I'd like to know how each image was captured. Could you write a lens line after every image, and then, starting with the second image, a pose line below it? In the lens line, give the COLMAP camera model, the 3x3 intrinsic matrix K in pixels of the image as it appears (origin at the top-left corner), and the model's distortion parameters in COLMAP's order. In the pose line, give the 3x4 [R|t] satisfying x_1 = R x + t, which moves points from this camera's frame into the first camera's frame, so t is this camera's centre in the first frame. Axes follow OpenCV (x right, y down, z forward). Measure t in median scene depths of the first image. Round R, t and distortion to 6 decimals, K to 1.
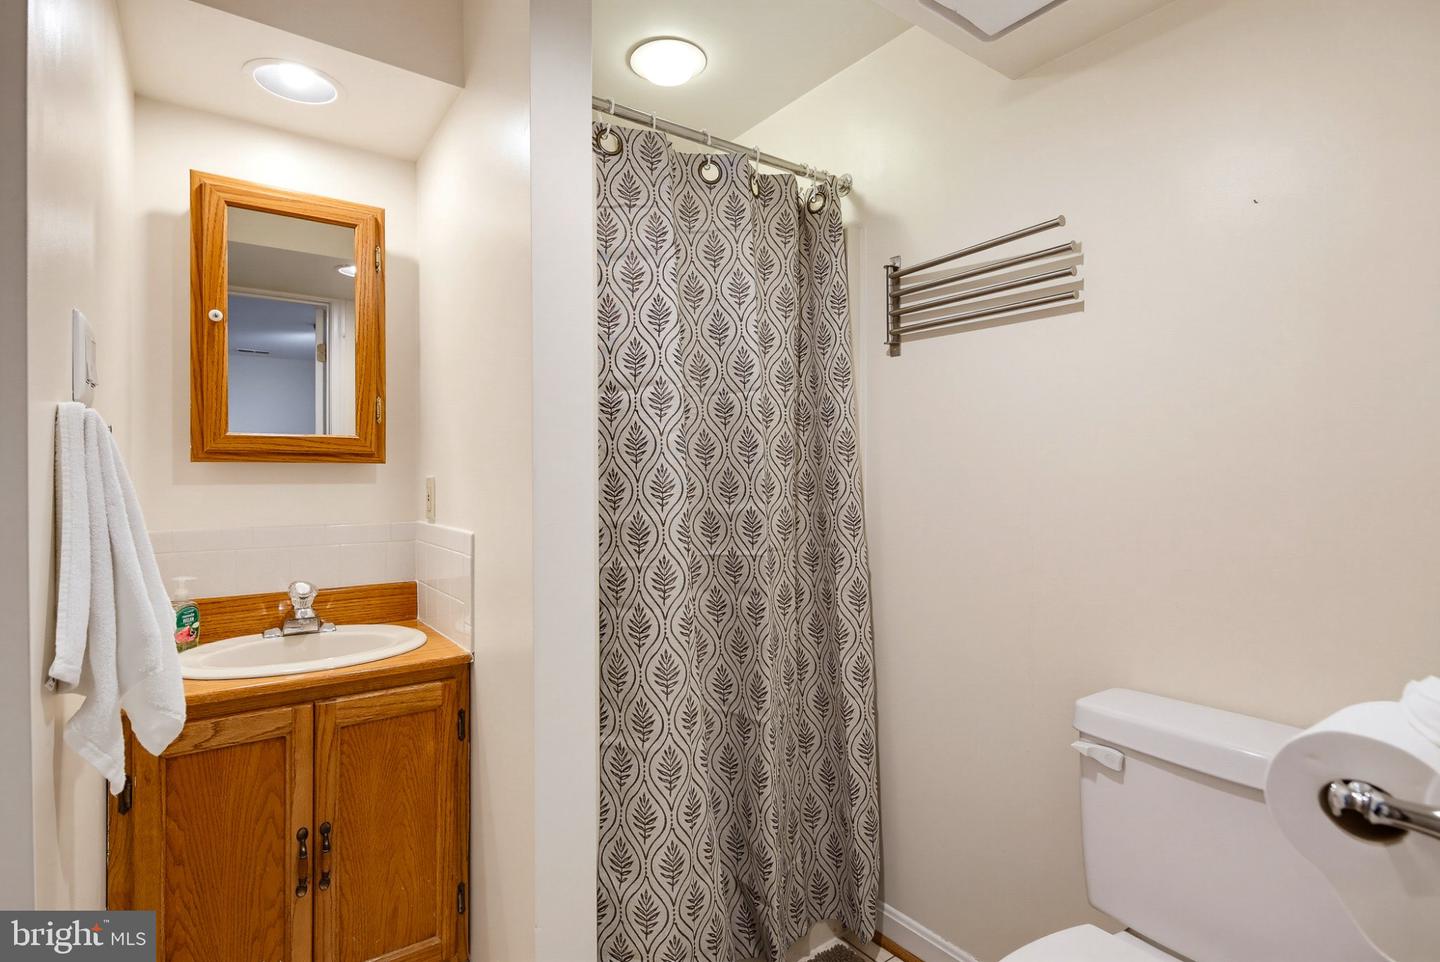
lens RADIAL K [[696.9, 0, 720.8], [0, 696.9, 480.3], [0, 0, 1]] dist [0.000607, -0.001542]
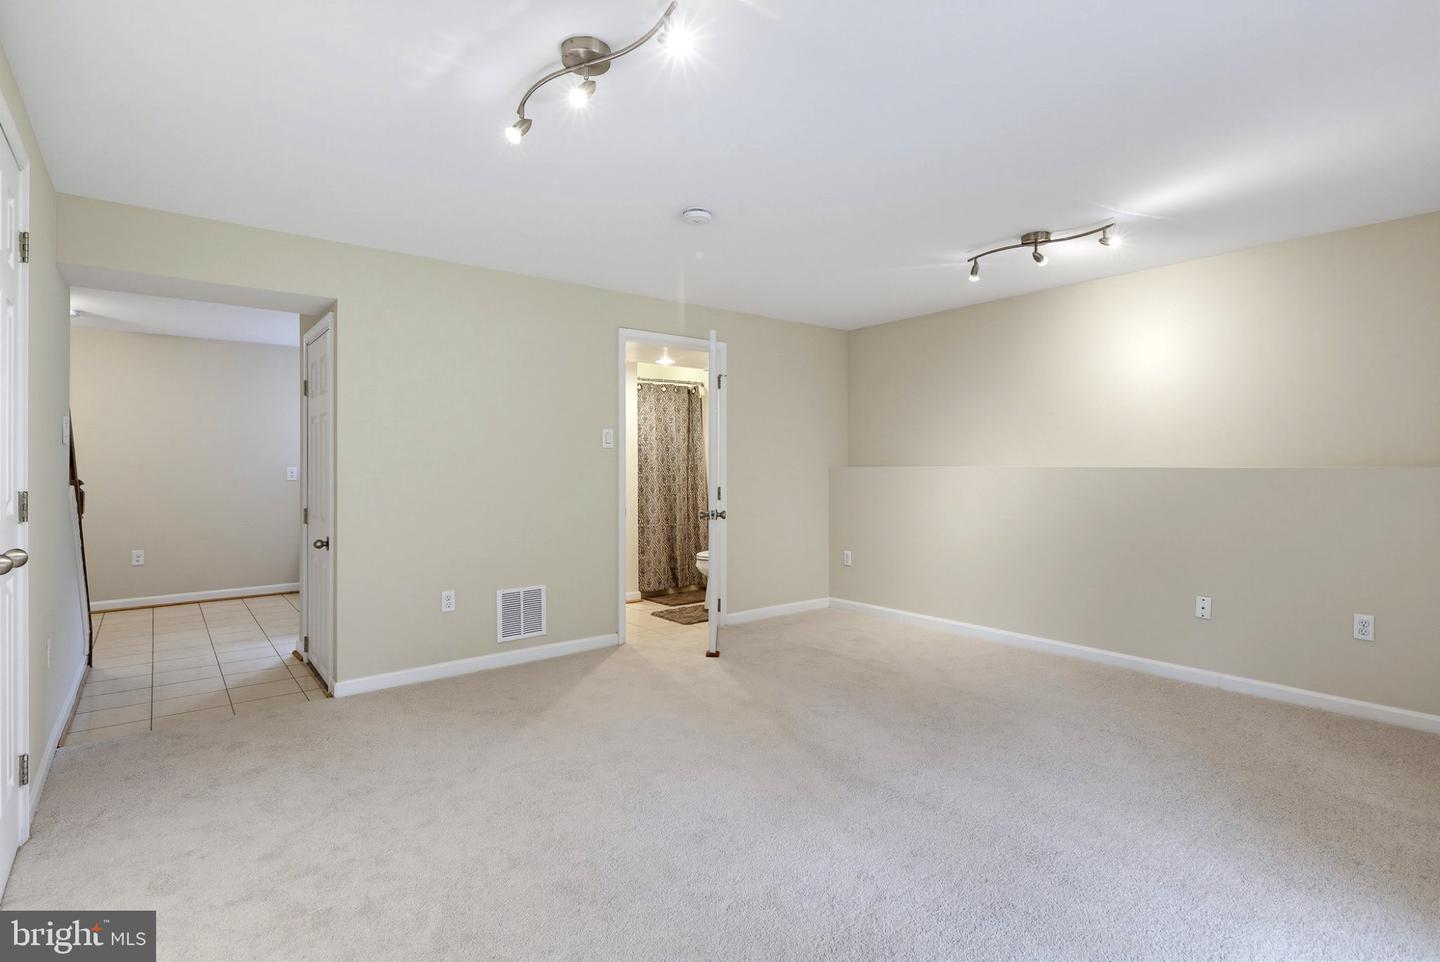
lens RADIAL K [[696.9, 0, 720.5], [0, 696.9, 475.5], [0, 0, 1]] dist [0.000607, -0.001542]
pose [[0.998854, 0.001337, 0.047846, 0.121152], [-0.001835, 0.999945, 0.010355, 0.007551], [-0.047829, -0.010431, 0.998801, -3.045823]]
